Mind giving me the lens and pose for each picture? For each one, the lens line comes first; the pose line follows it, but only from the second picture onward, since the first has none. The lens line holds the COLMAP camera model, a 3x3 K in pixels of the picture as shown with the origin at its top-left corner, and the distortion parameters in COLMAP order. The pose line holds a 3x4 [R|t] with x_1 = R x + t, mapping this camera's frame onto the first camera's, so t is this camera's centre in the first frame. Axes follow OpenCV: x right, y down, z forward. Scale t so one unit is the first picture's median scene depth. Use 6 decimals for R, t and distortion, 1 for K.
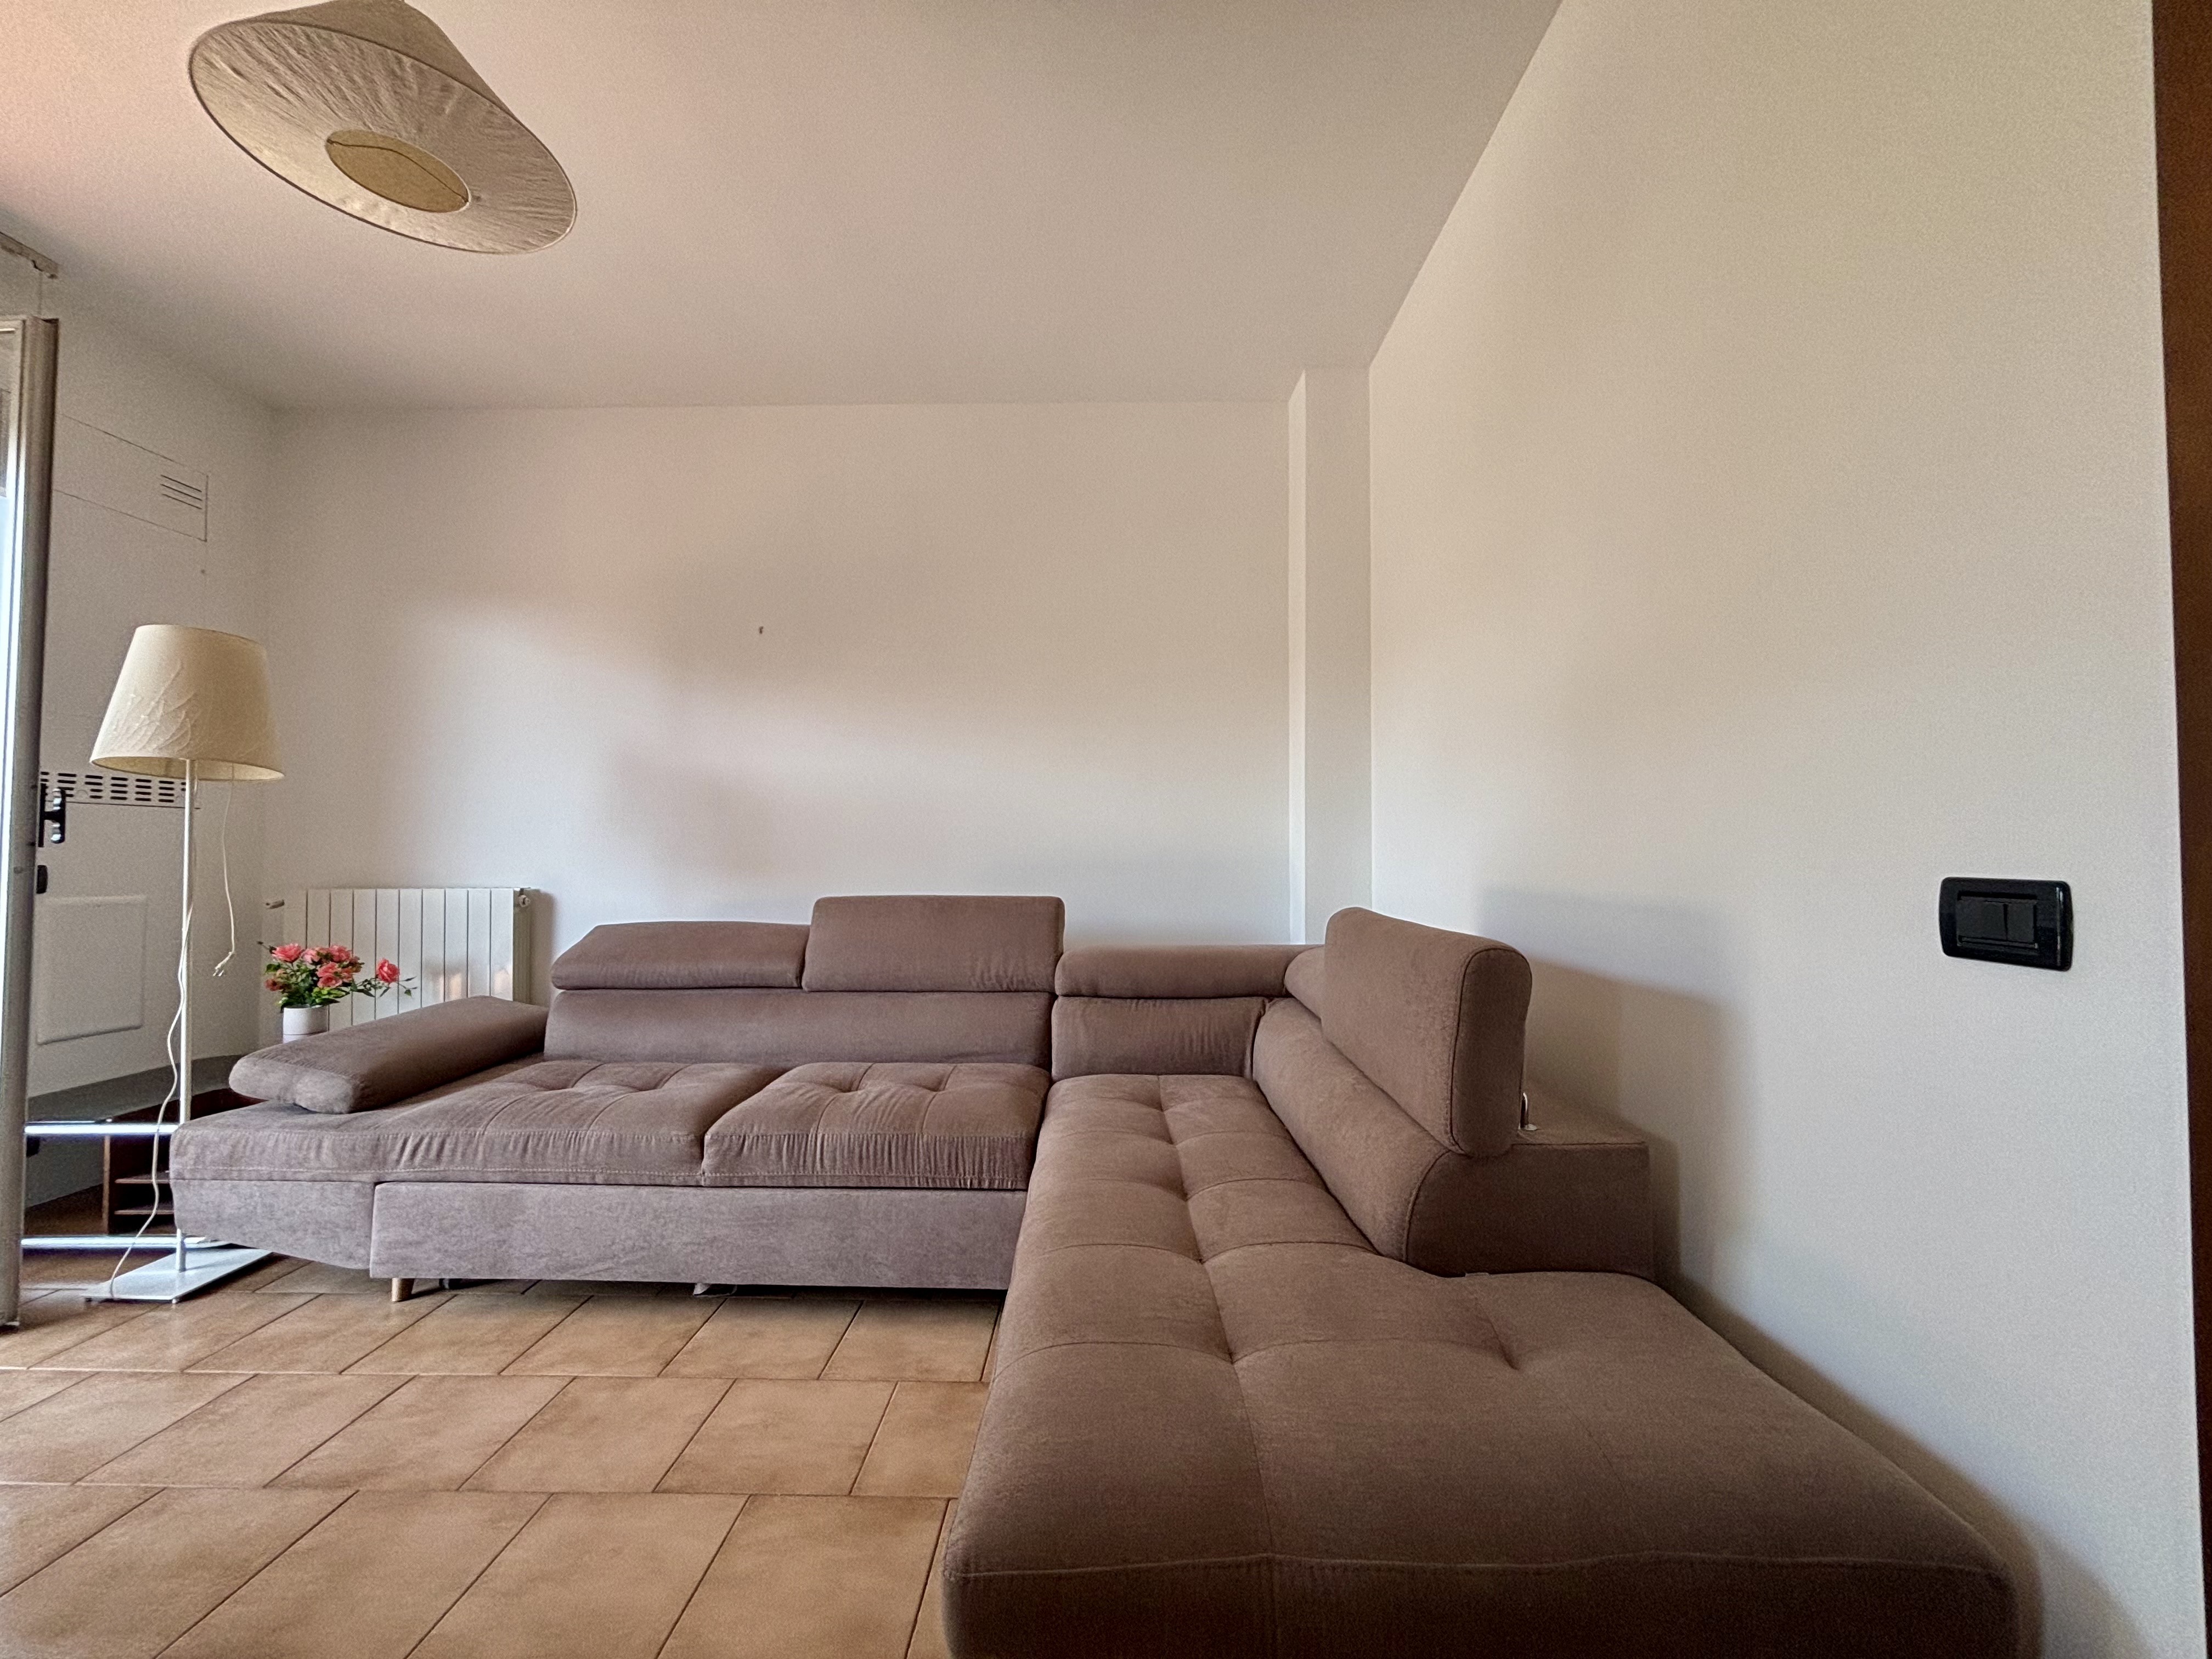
lens RADIAL K [[896.6, 0, 1106.0], [0, 896.6, 829.5], [0, 0, 1]] dist [0.003781, -0.000375]
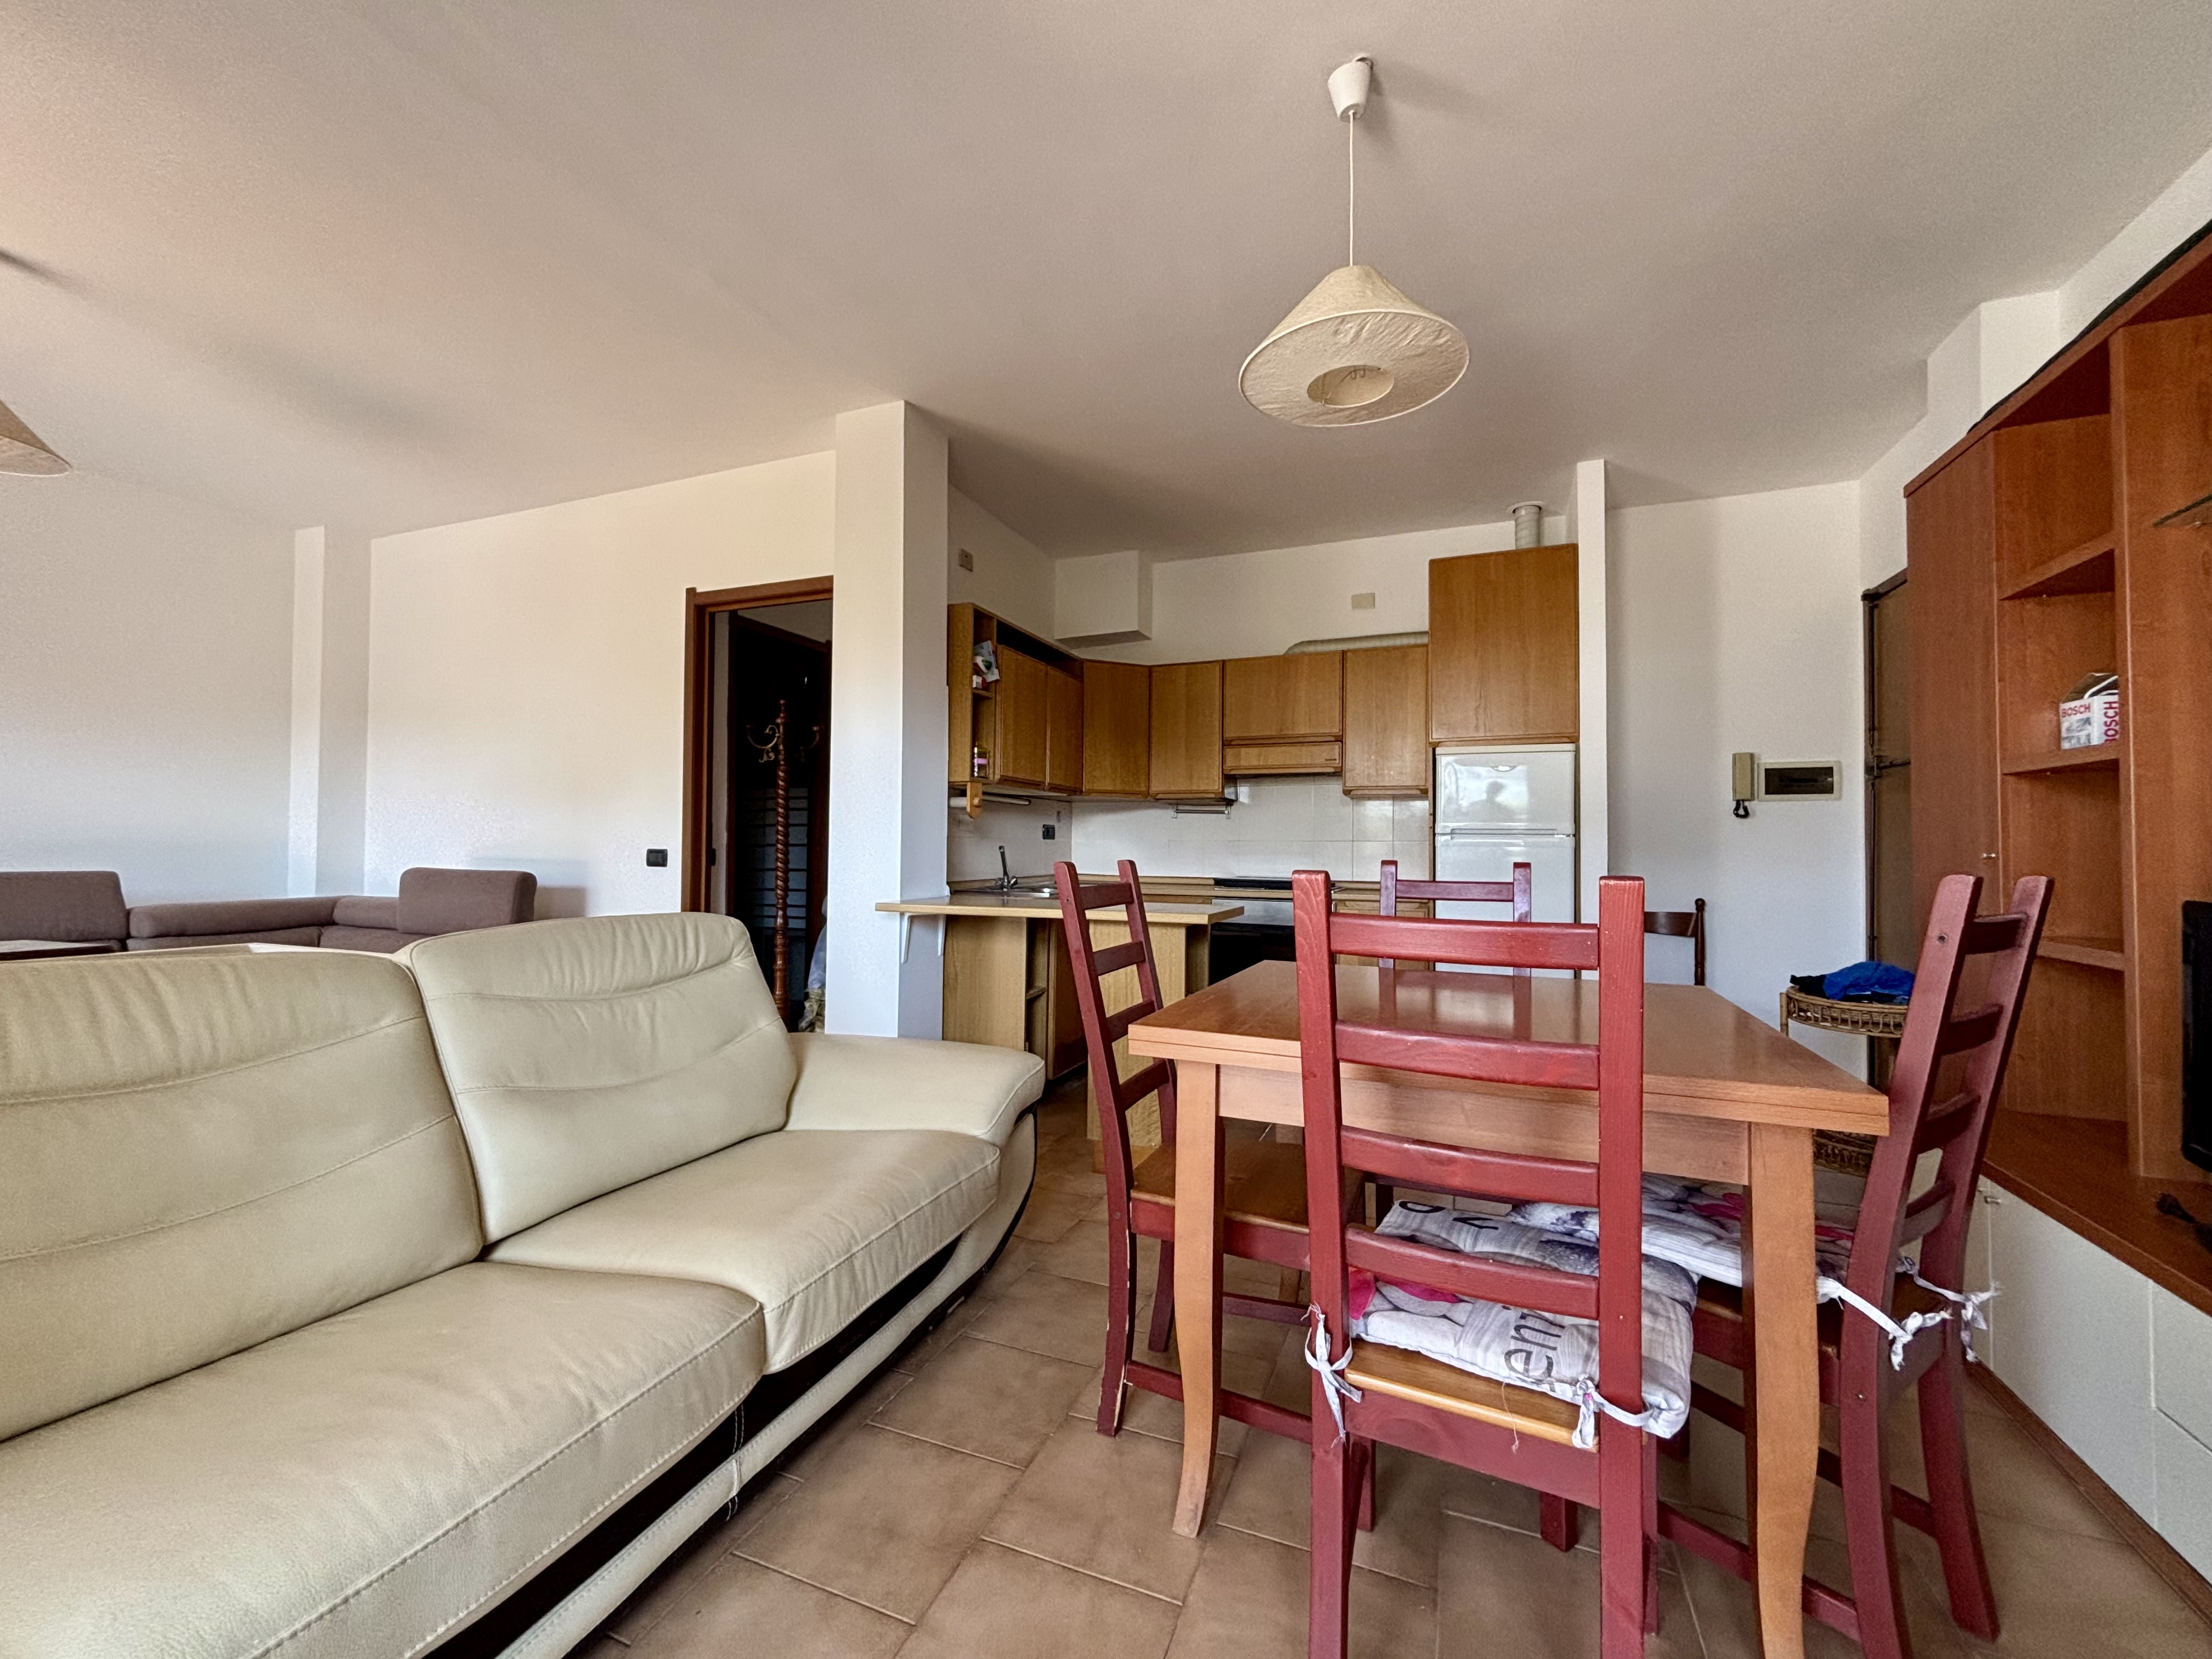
lens RADIAL K [[896.6, 0, 1106.0], [0, 896.6, 829.5], [0, 0, 1]] dist [0.003781, -0.000375]
pose [[0.347873, 0.018743, 0.937354, -1.218838], [-0.026631, 0.999594, -0.010104, -0.025069], [-0.937163, -0.021447, 0.348231, -1.331719]]
